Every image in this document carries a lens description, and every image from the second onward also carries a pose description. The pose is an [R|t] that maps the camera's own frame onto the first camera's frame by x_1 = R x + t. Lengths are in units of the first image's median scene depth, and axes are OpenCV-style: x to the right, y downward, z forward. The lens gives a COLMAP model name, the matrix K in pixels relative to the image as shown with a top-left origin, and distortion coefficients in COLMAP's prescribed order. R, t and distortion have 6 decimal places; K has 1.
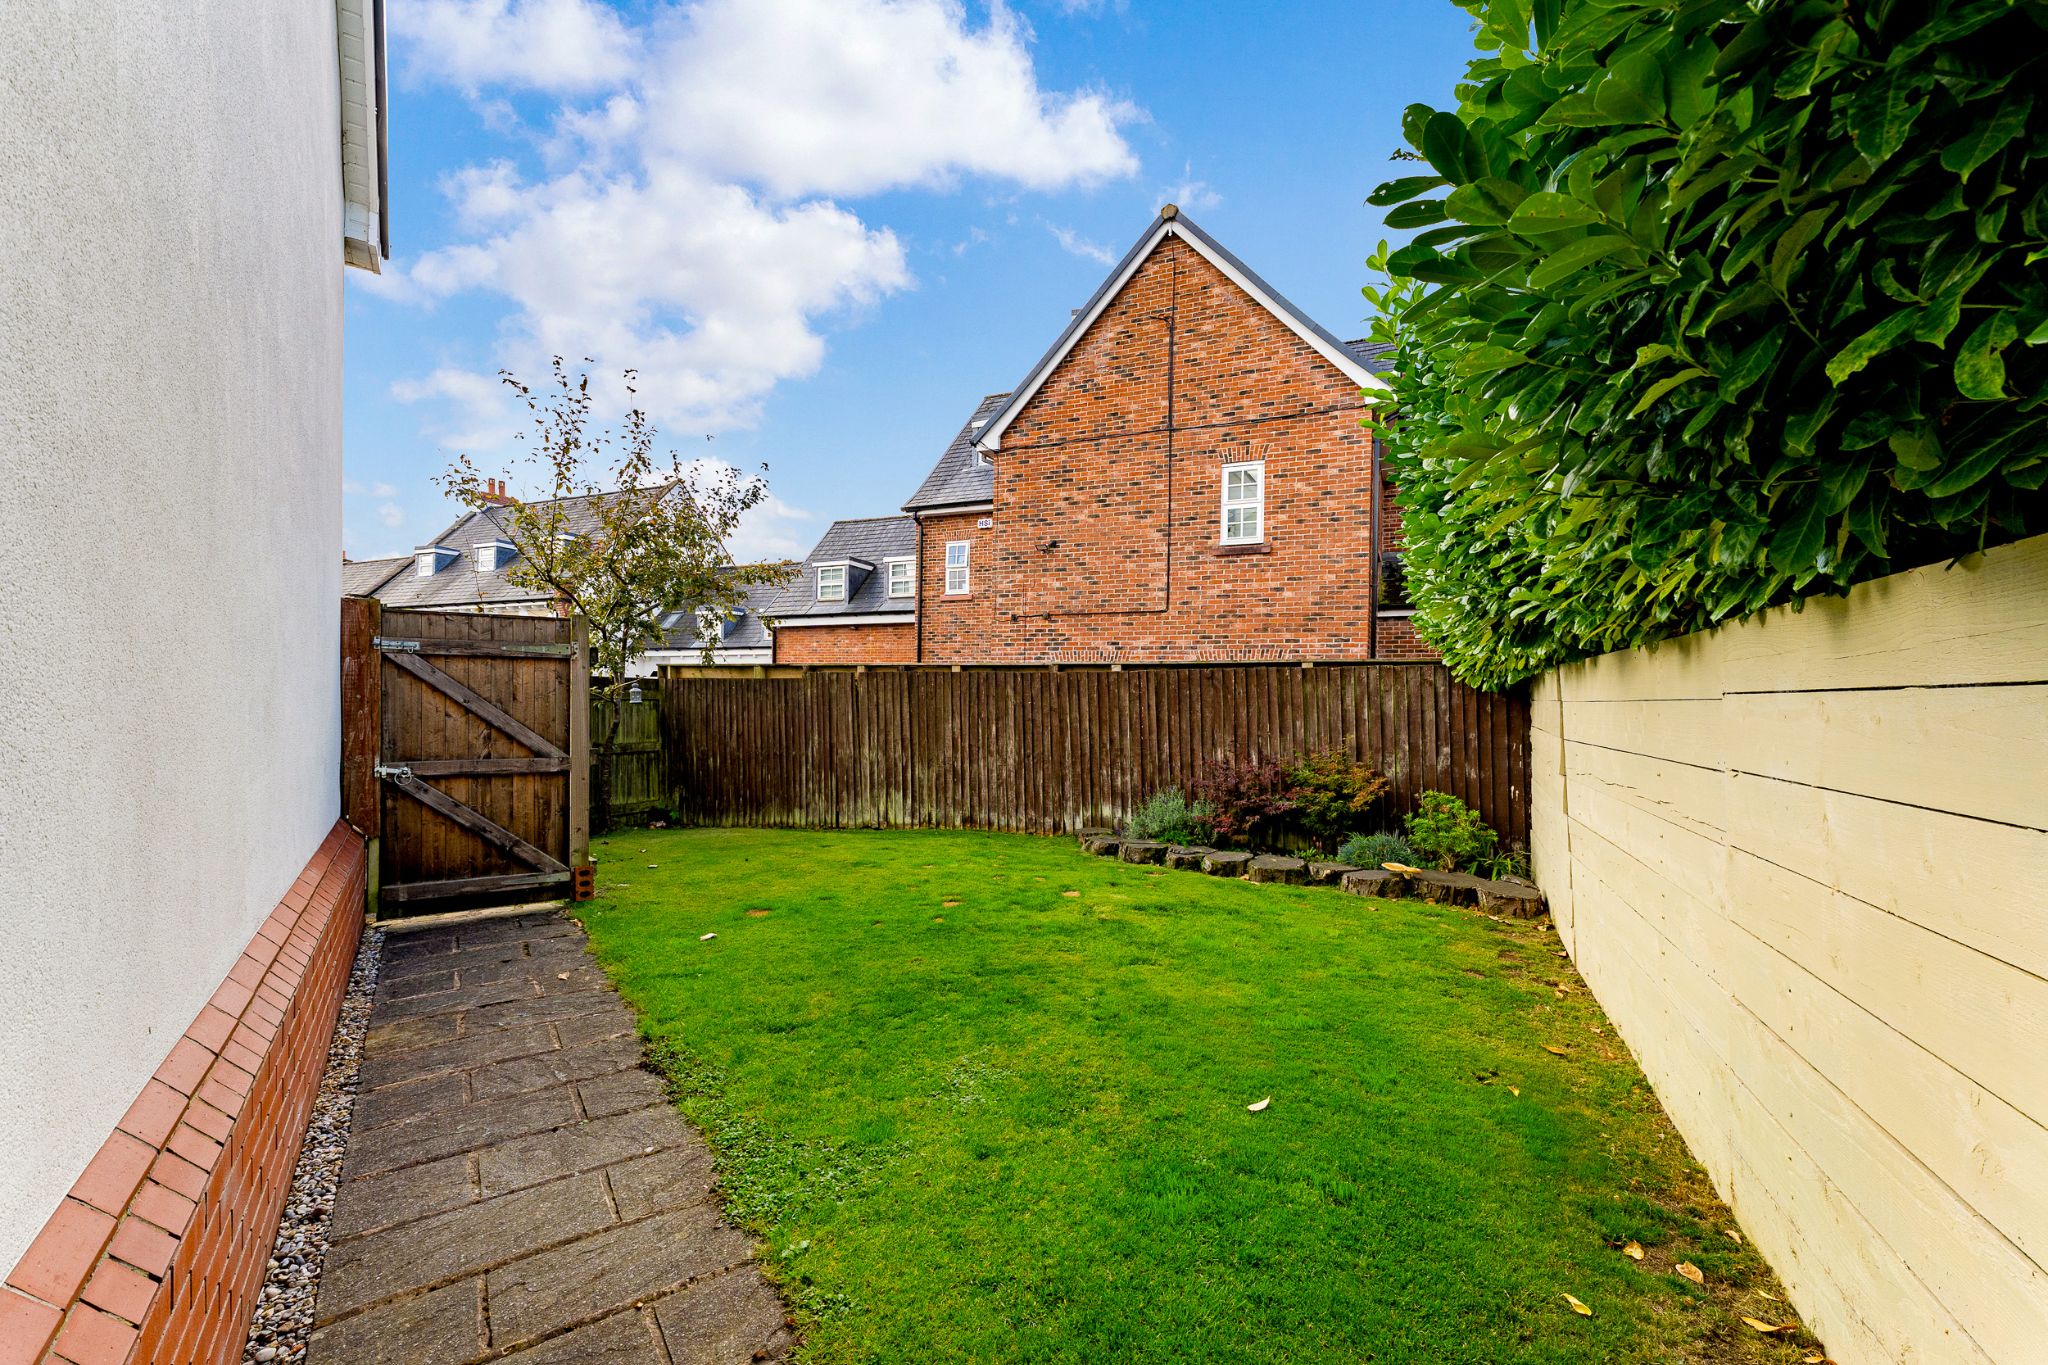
lens RADIAL K [[825.5, 0, 1021.2], [0, 825.5, 701.6], [0, 0, 1]] dist [0.002125, -0.000052]
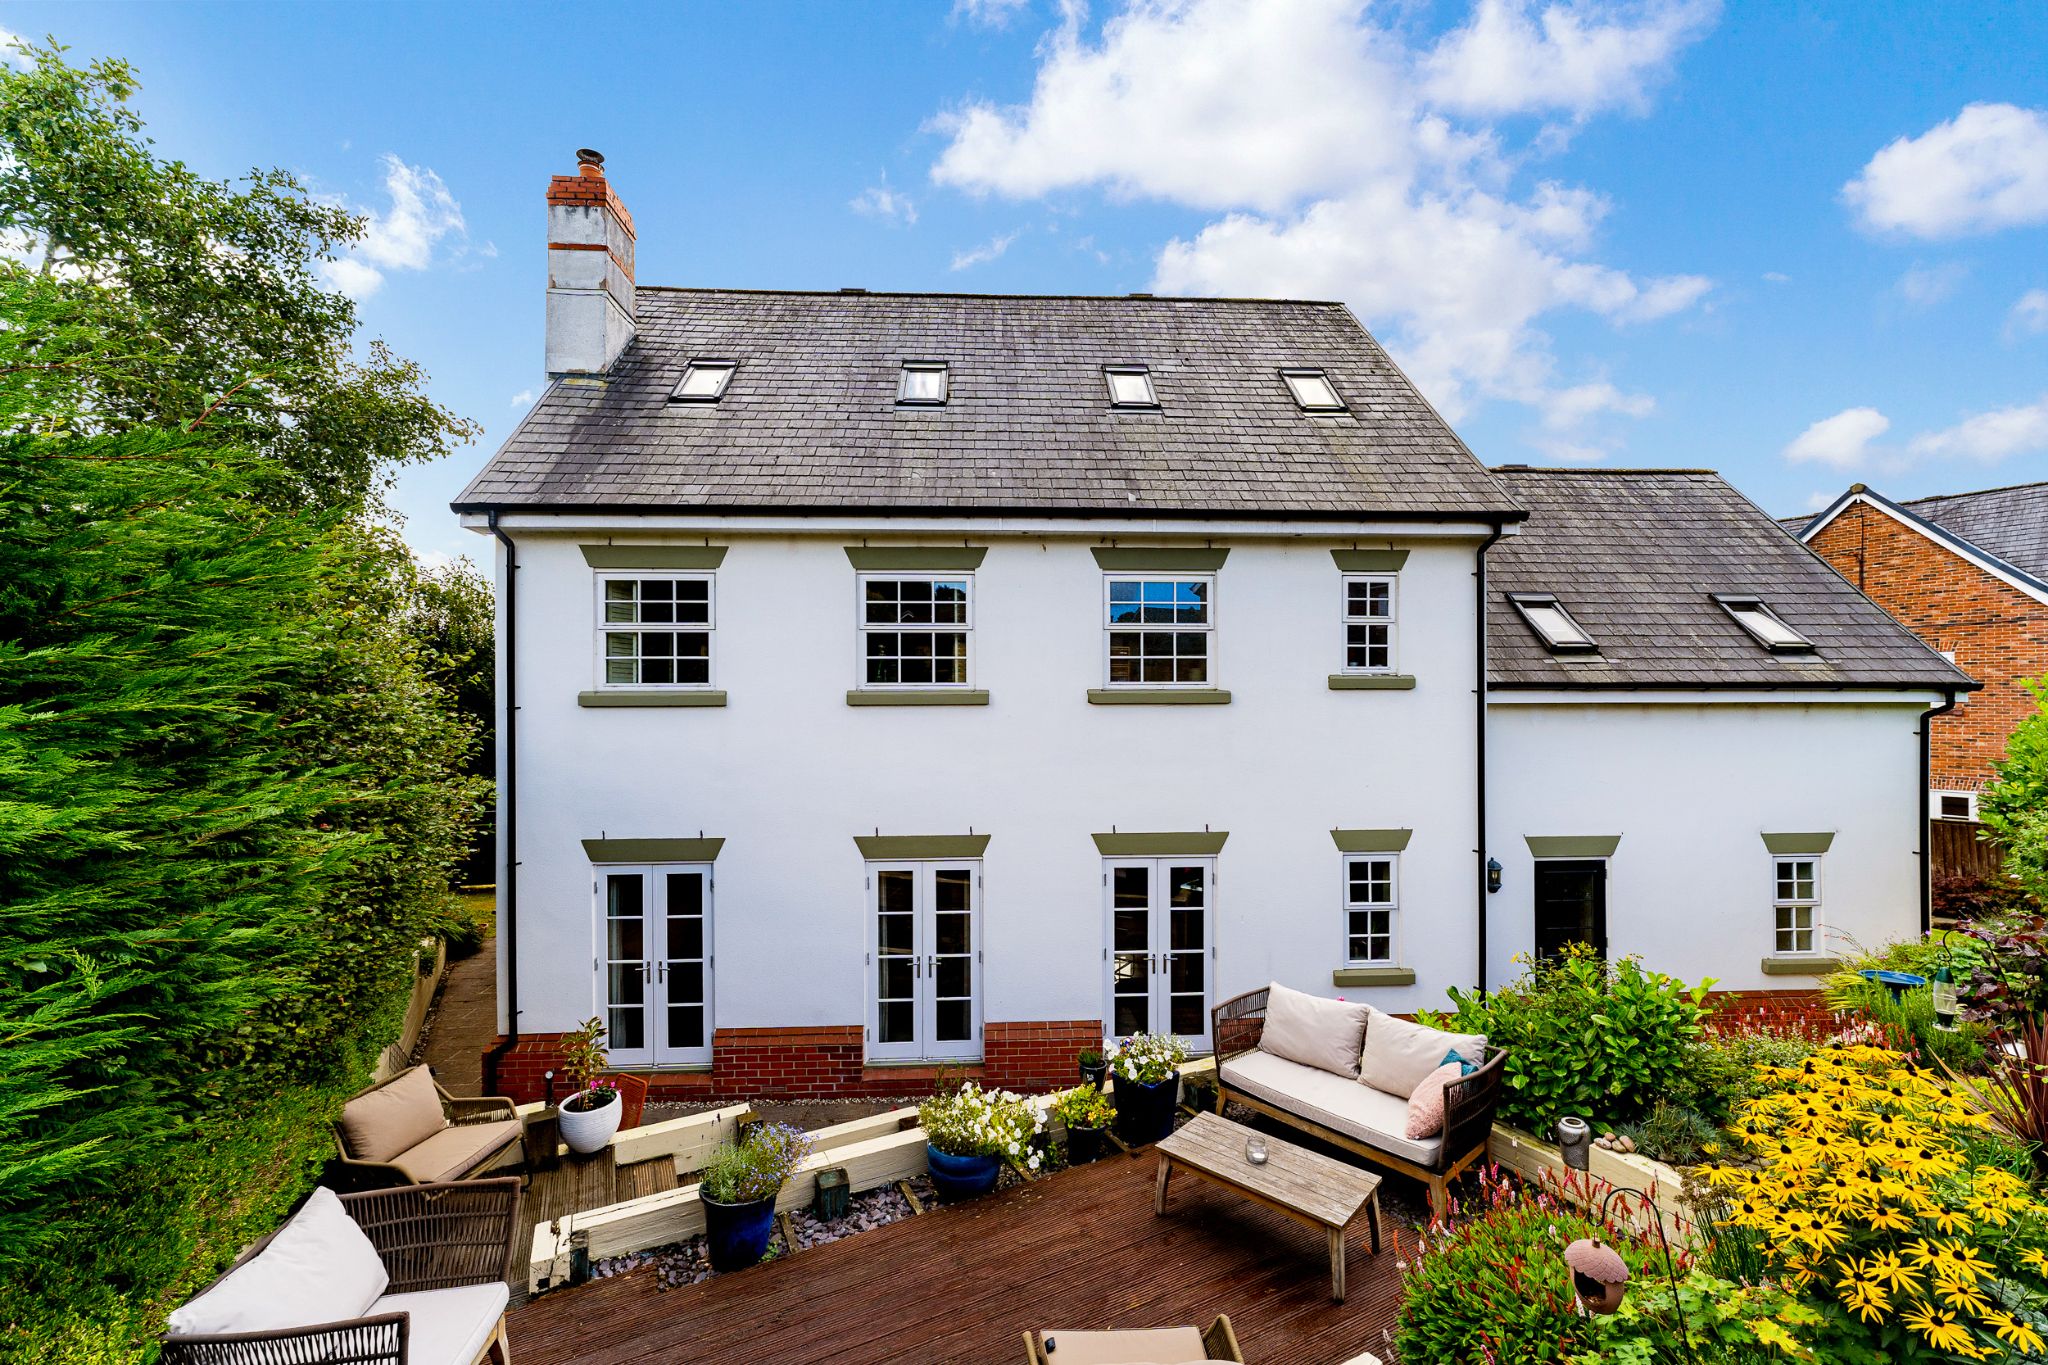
lens RADIAL K [[825.5, 0, 1021.1], [0, 825.5, 690.2], [0, 0, 1]] dist [0.002125, -0.000052]
pose [[0.852978, -0.020736, -0.521534, -0.364011], [0.011744, 0.999720, -0.020542, -0.216996], [0.521814, 0.011397, 0.852983, -1.150726]]
